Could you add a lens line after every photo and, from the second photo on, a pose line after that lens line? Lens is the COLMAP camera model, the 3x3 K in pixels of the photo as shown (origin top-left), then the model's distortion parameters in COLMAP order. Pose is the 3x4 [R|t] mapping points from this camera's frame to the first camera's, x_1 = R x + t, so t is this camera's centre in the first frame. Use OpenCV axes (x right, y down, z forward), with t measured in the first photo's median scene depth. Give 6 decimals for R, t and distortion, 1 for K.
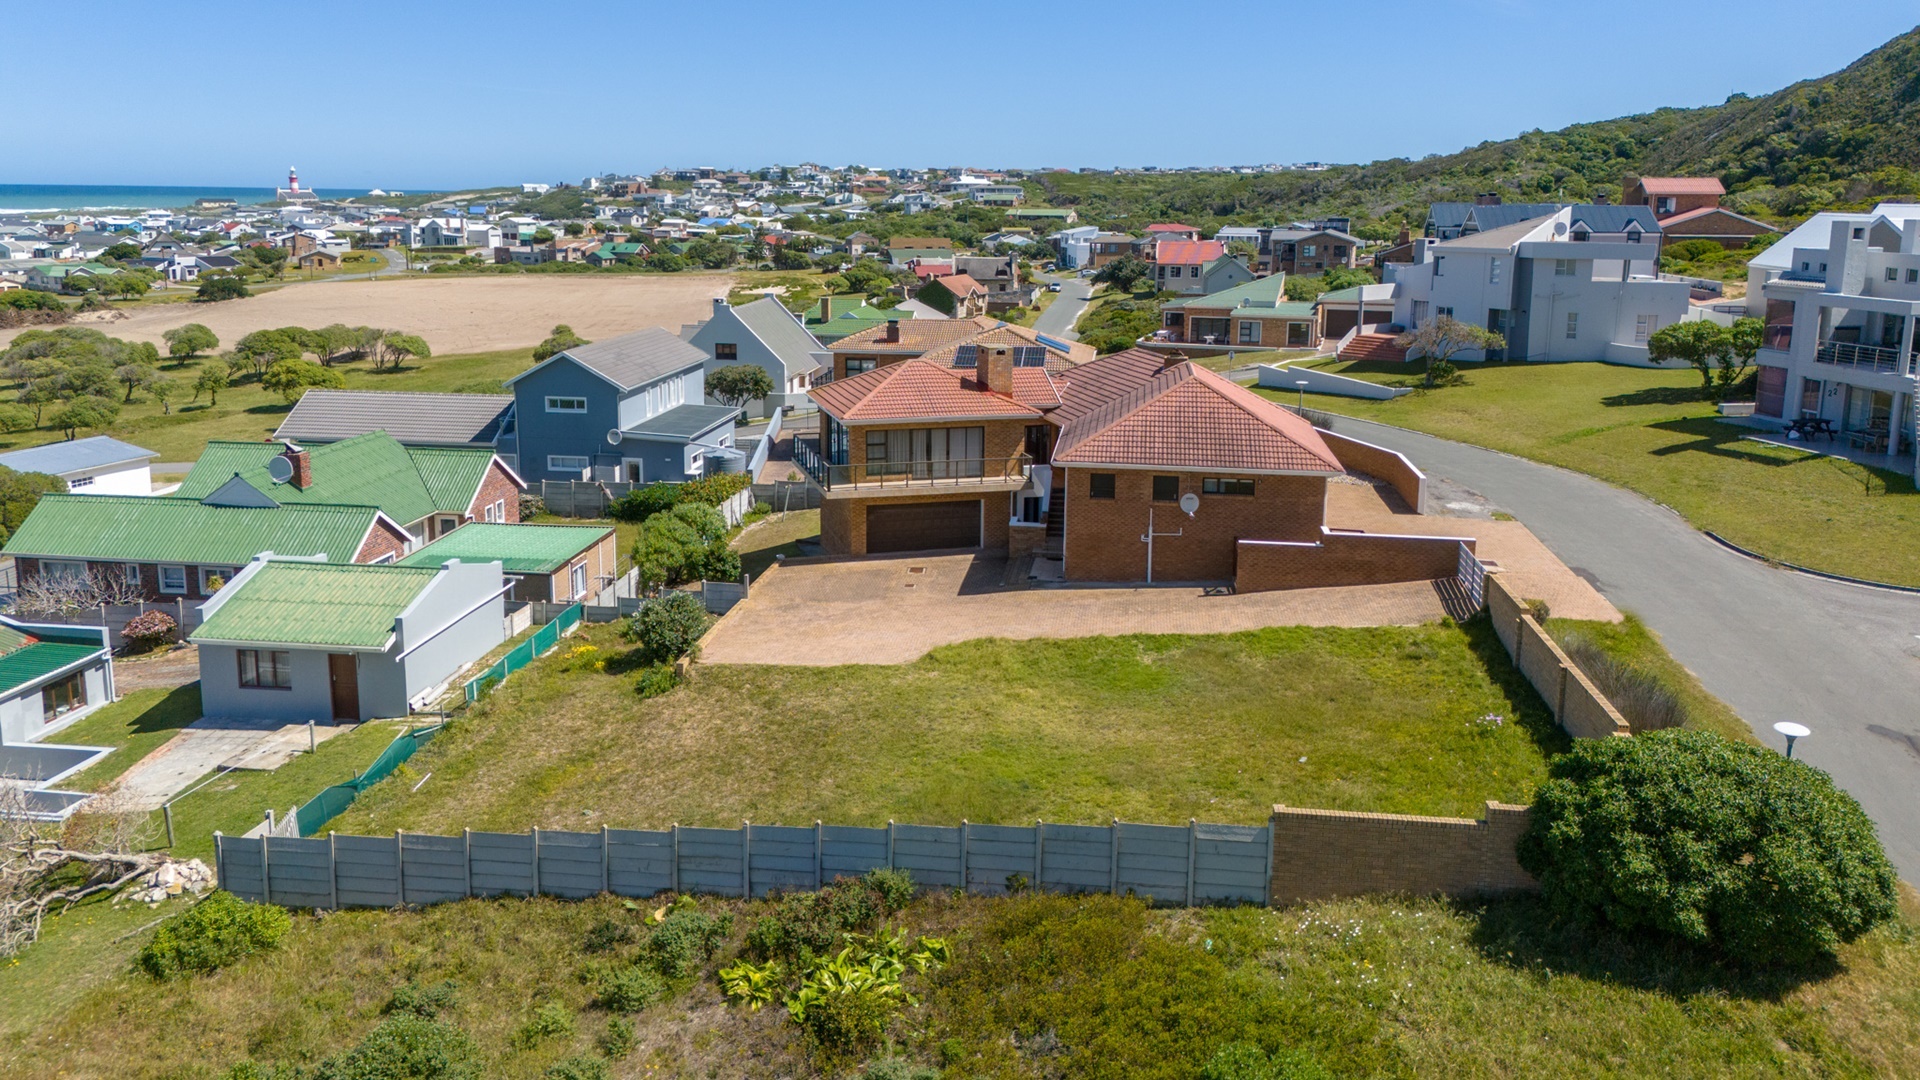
lens RADIAL K [[1418.6, 0, 960.0], [0, 1418.6, 540.0], [0, 0, 1]] dist [0.013318, -0.000845]
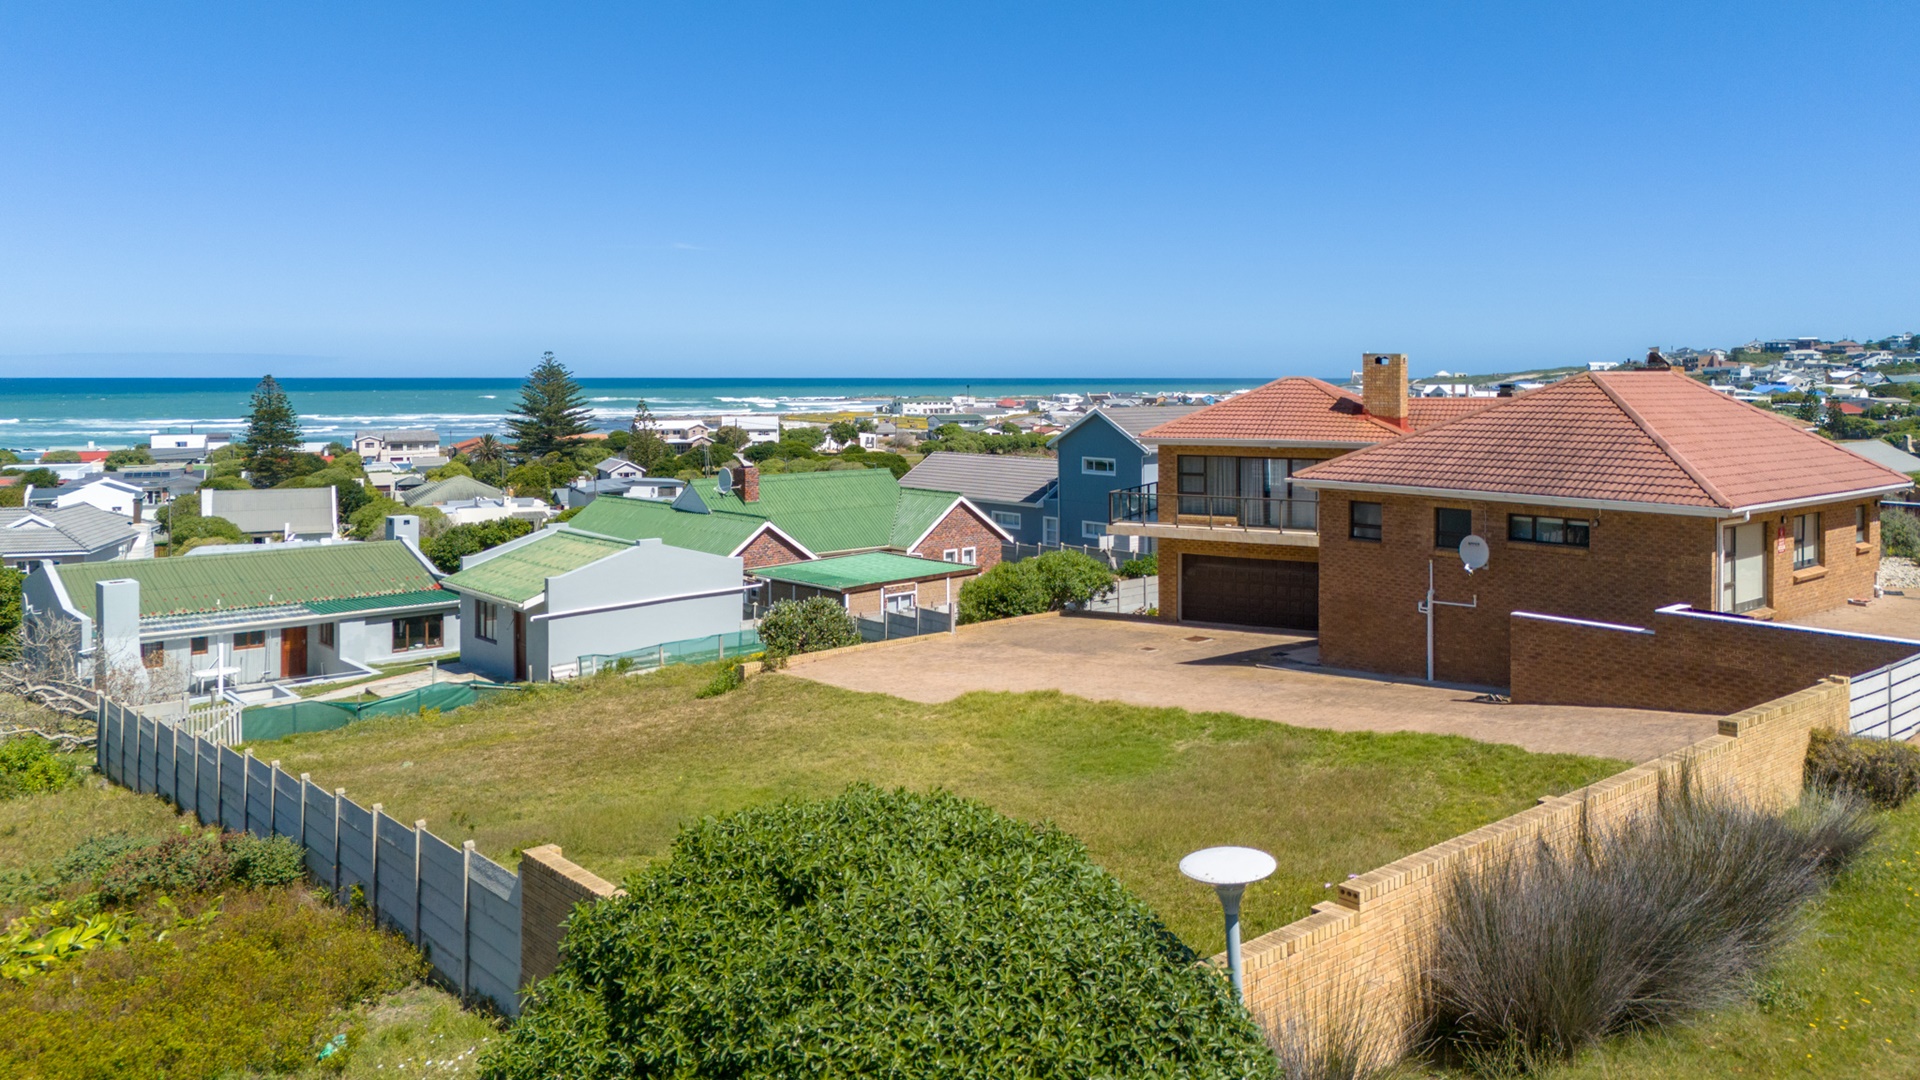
lens RADIAL K [[1404.1, 0, 978.3], [0, 1404.1, 534.3], [0, 0, 1]] dist [0.054902, -0.001965]
pose [[0.740701, 0.064251, -0.668756, 0.282369], [-0.156088, 0.984636, -0.078281, 0.032824], [0.653451, 0.162367, 0.739350, 0.279865]]
